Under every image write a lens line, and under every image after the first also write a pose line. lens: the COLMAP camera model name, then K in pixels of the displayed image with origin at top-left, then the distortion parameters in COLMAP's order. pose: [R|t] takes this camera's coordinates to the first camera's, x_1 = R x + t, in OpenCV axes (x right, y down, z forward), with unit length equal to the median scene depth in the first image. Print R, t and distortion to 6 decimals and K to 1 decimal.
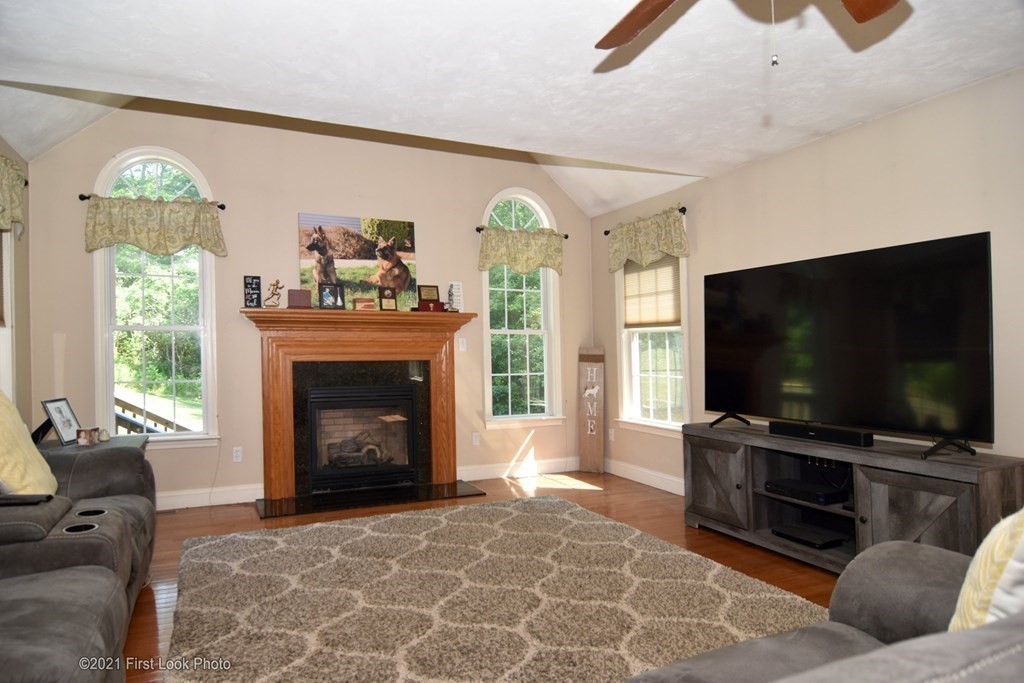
lens RADIAL K [[507.2, 0, 460.1], [0, 507.2, 348.7], [0, 0, 1]] dist [-0.009187, -0.005121]
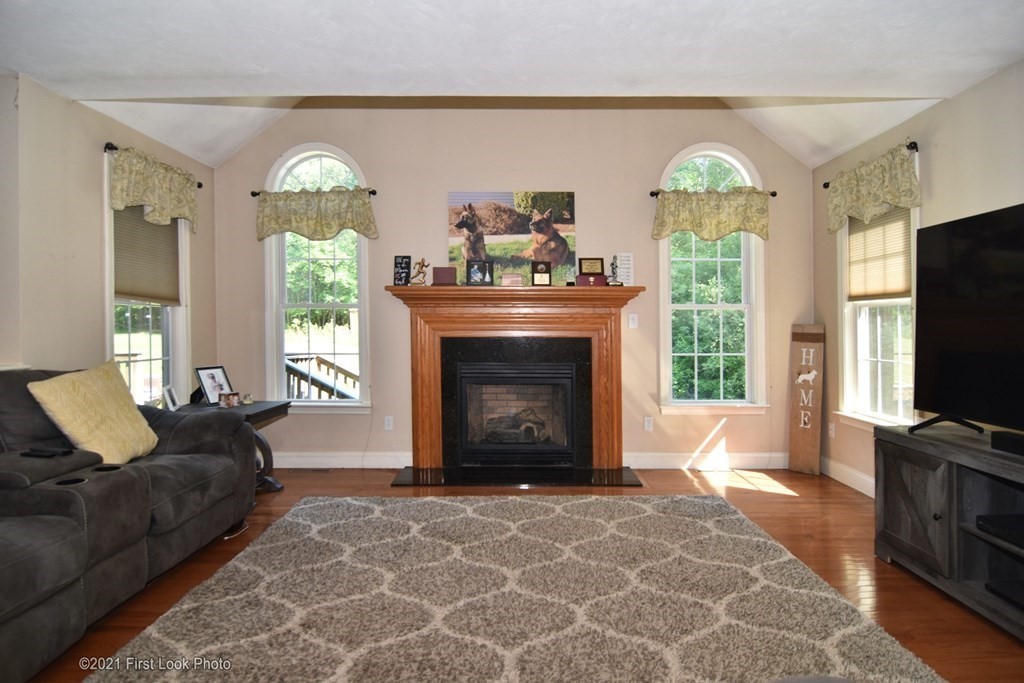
lens RADIAL K [[507.2, 0, 508.7], [0, 507.2, 333.8], [0, 0, 1]] dist [-0.009187, -0.005121]
pose [[0.936292, 0.009855, -0.351085, 0.164377], [-0.003641, 0.999825, 0.018358, -0.001257], [0.351204, -0.015910, 0.936164, 0.082259]]
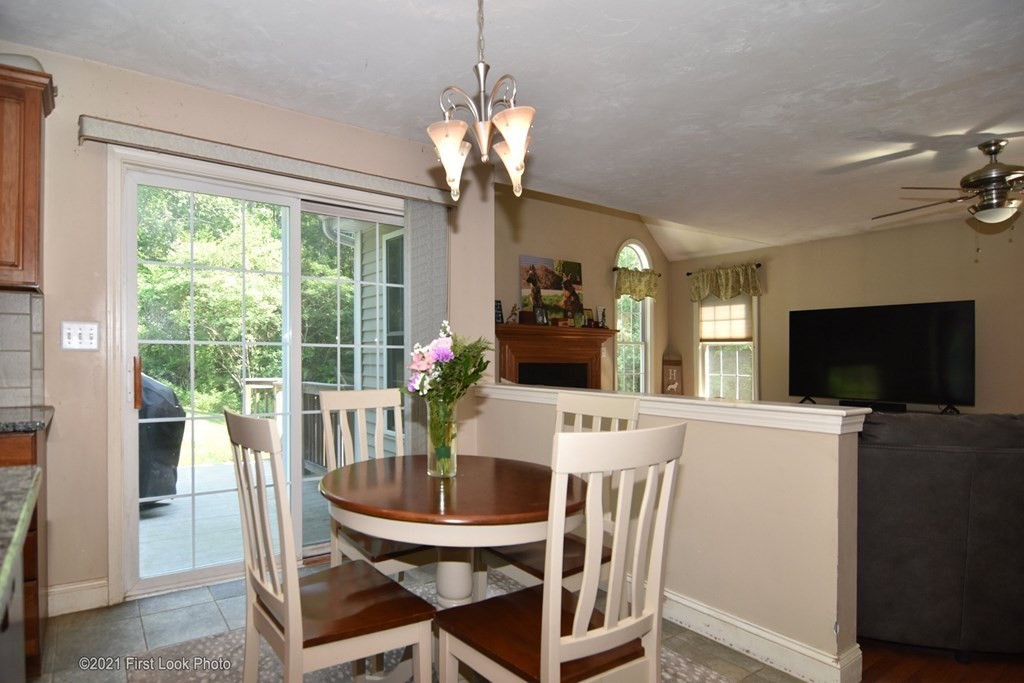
lens RADIAL K [[478.6, 0, 488.5], [0, 478.6, 361.0], [0, 0, 1]] dist [-0.016820, 0.000435]
pose [[0.983100, 0.010837, 0.182751, -0.705100], [-0.013572, 0.999814, 0.013718, 0.003754], [-0.182568, -0.015967, 0.983064, -0.294707]]
